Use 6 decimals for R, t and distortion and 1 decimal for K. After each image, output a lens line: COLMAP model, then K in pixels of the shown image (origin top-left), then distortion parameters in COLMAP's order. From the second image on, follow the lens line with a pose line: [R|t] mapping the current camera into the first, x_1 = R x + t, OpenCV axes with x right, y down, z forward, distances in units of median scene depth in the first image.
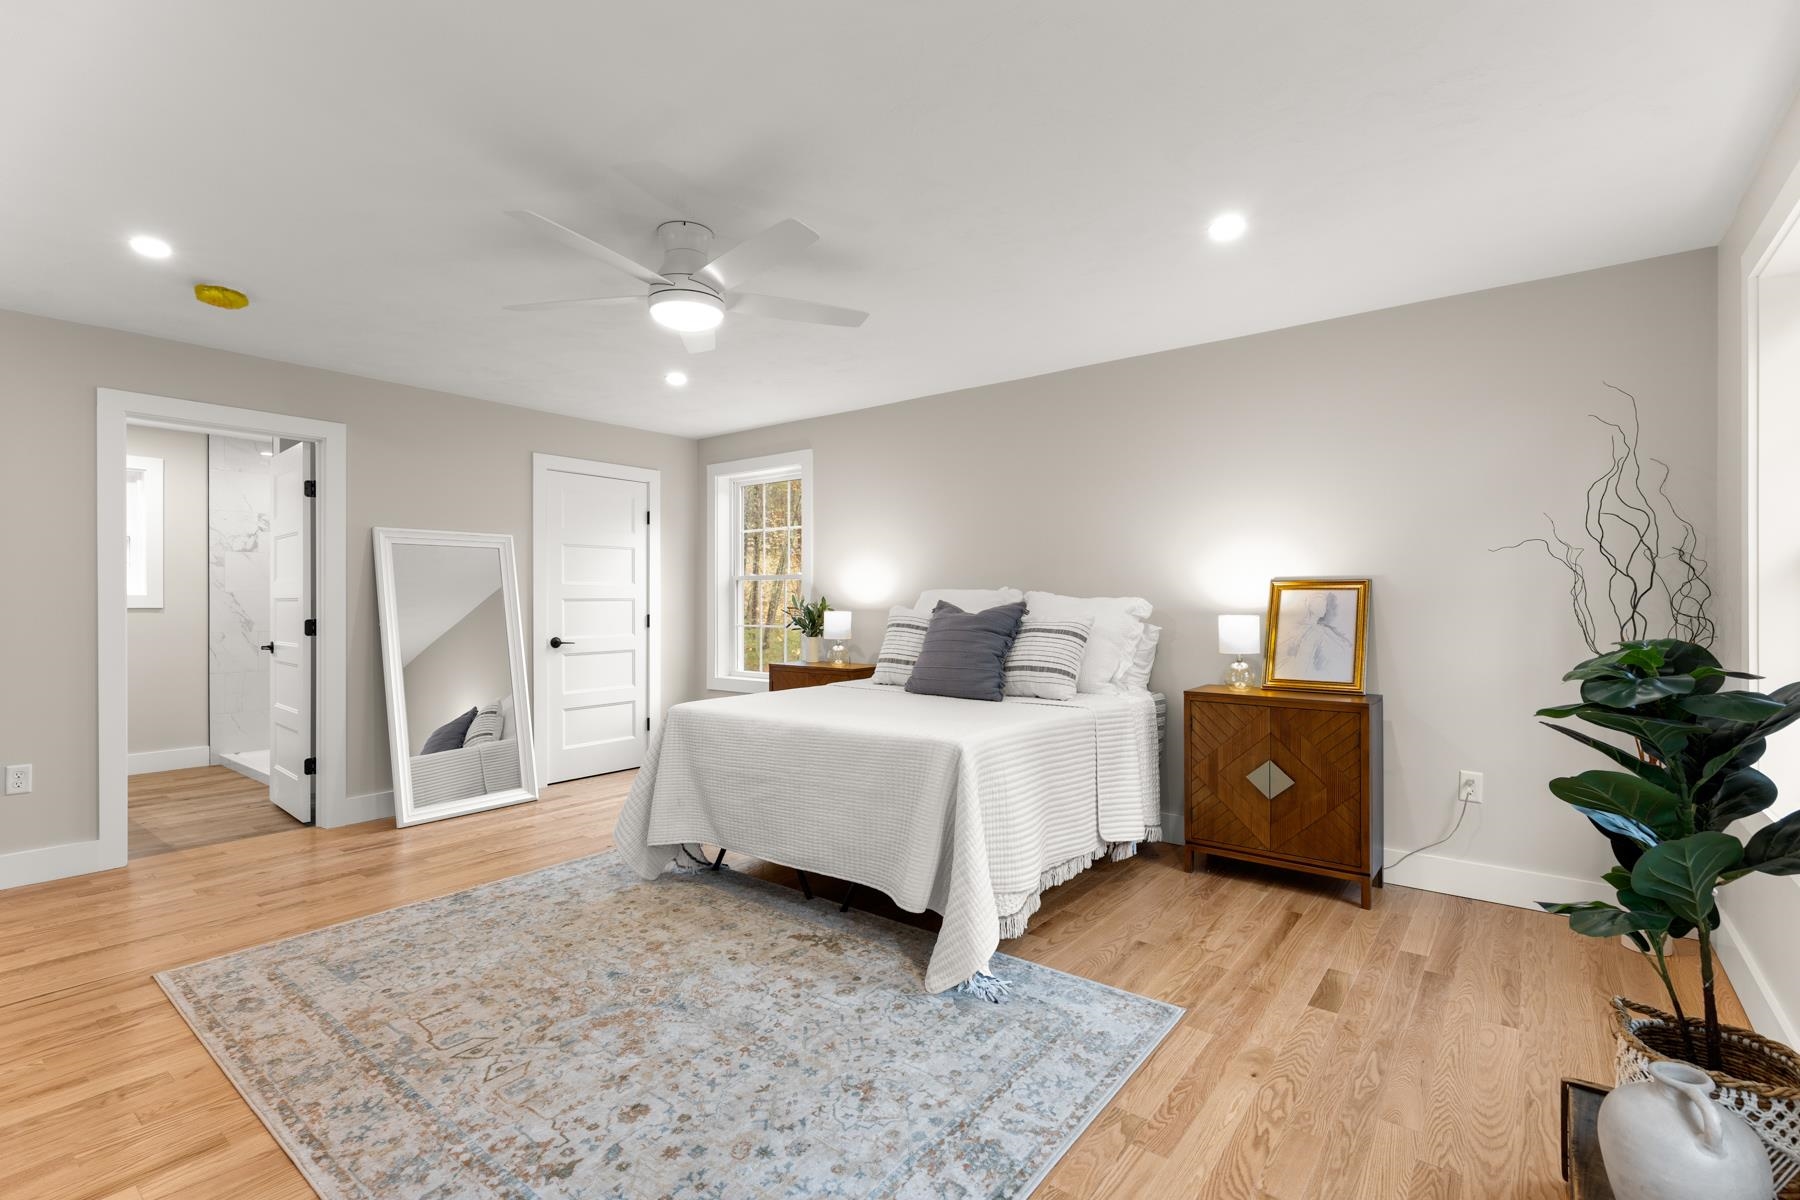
lens RADIAL K [[826.6, 0, 891.0], [0, 826.6, 611.1], [0, 0, 1]] dist [0.007170, -0.001091]
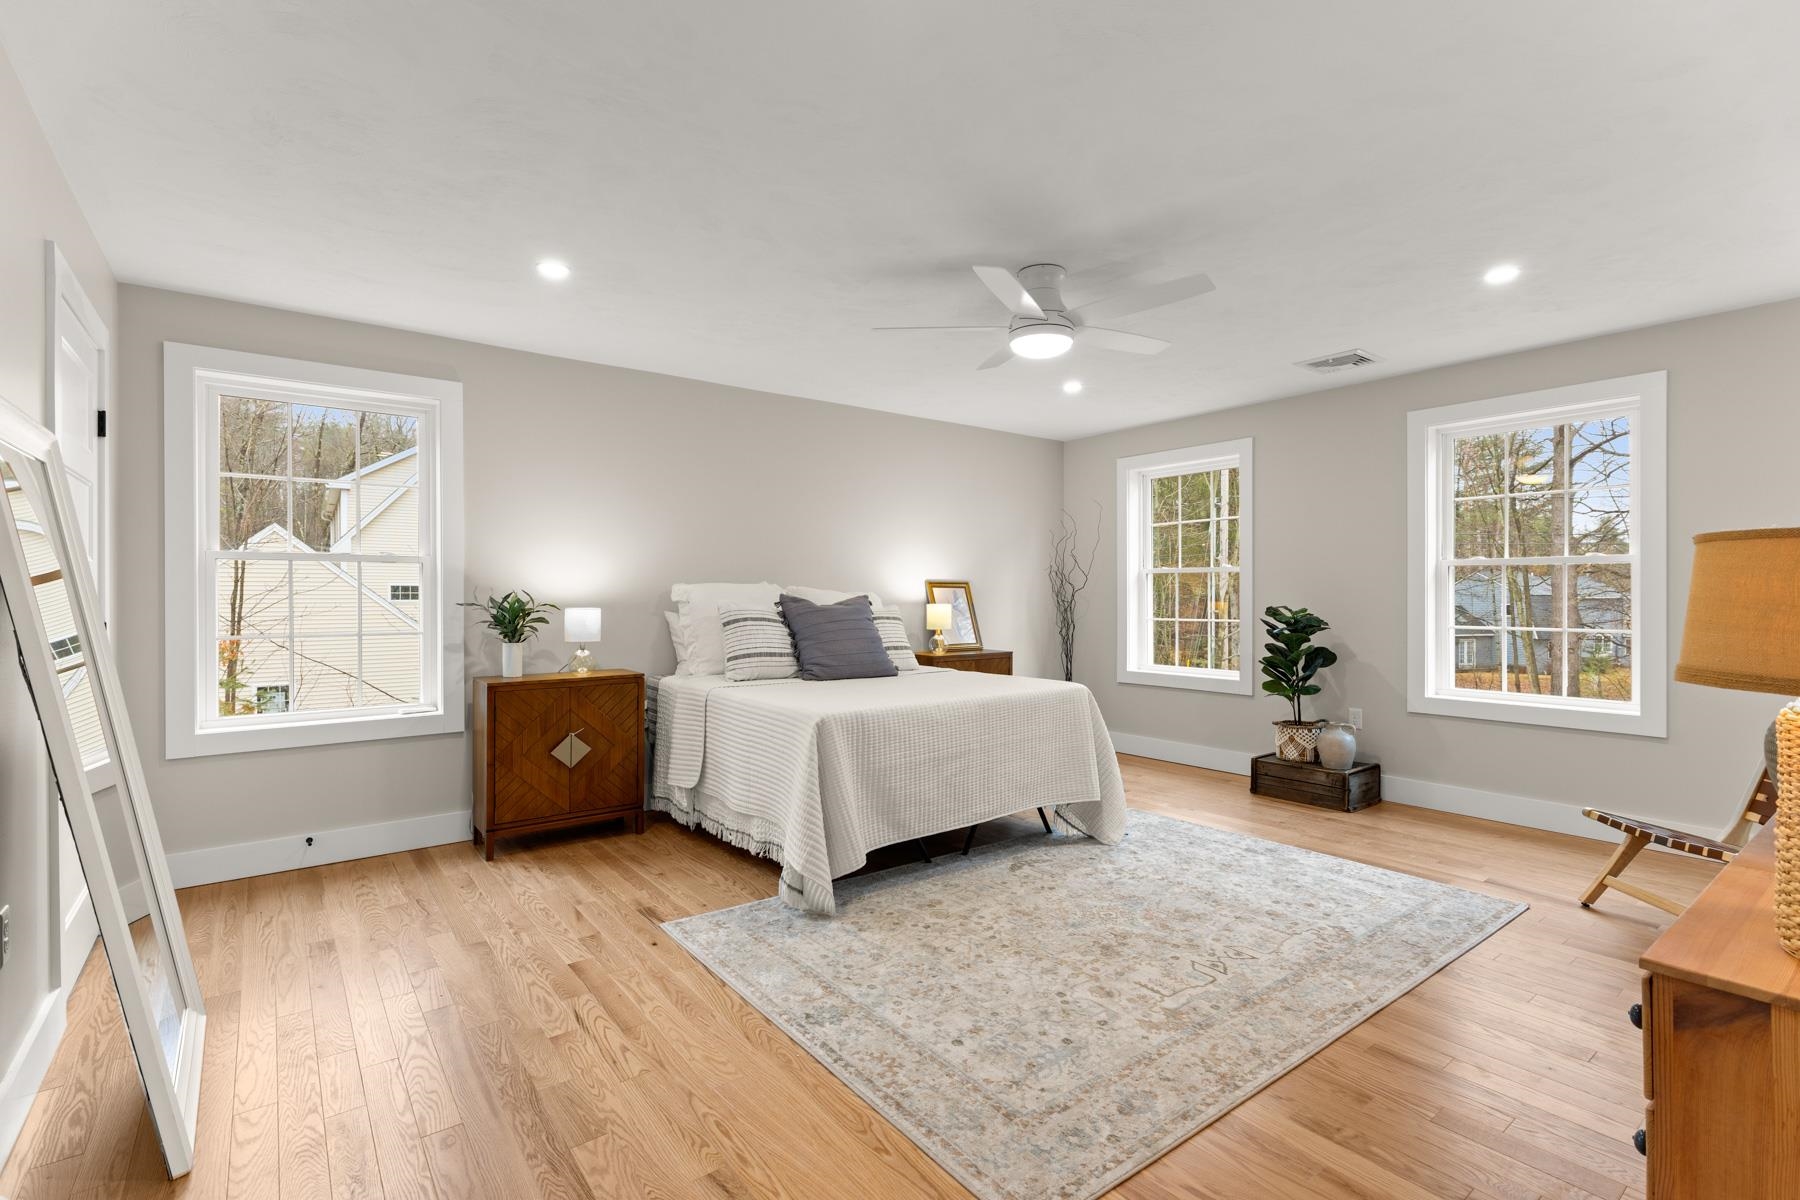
lens RADIAL K [[826.6, 0, 902.6], [0, 826.6, 601.5], [0, 0, 1]] dist [0.007170, -0.001091]
pose [[0.239349, -0.007293, 0.970906, -1.321635], [0.005947, 0.999964, 0.006045, -0.012054], [-0.970915, 0.004327, 0.239384, 0.849651]]
